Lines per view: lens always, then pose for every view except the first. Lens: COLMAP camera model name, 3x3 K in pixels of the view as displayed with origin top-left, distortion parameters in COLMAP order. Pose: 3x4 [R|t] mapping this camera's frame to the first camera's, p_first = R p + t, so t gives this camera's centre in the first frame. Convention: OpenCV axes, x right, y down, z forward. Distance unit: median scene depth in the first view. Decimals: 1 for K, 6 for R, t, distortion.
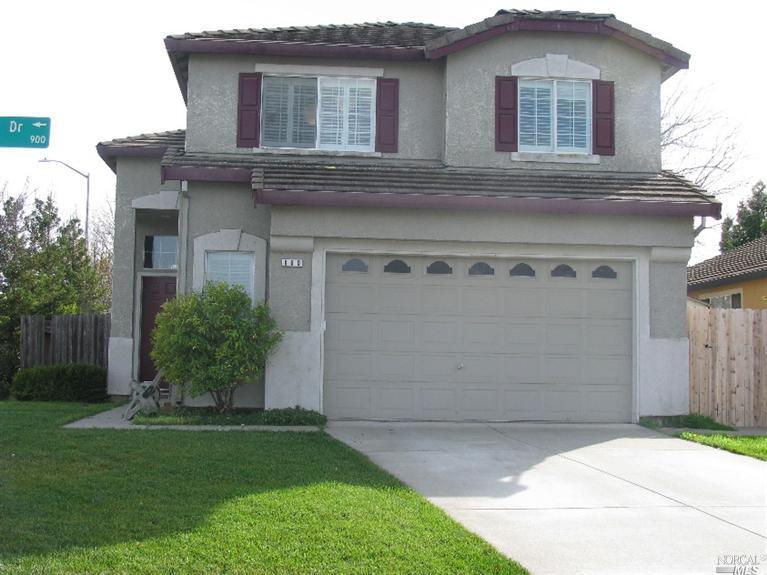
lens RADIAL K [[1094.2, 0, 383.5], [0, 1094.2, 287.5], [0, 0, 1]] dist [-0.200252, 0.043586]
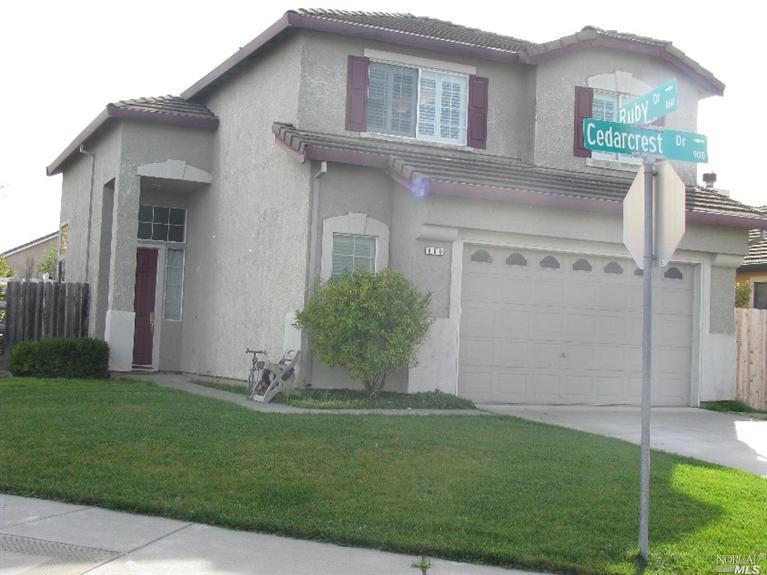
lens RADIAL K [[1094.2, 0, 383.5], [0, 1094.2, 287.5], [0, 0, 1]] dist [-0.200252, 0.043586]
pose [[0.945257, 0.041476, 0.323681, -0.419875], [-0.050664, 0.998515, 0.020007, -0.005968], [-0.322370, -0.035311, 0.945955, 0.033851]]
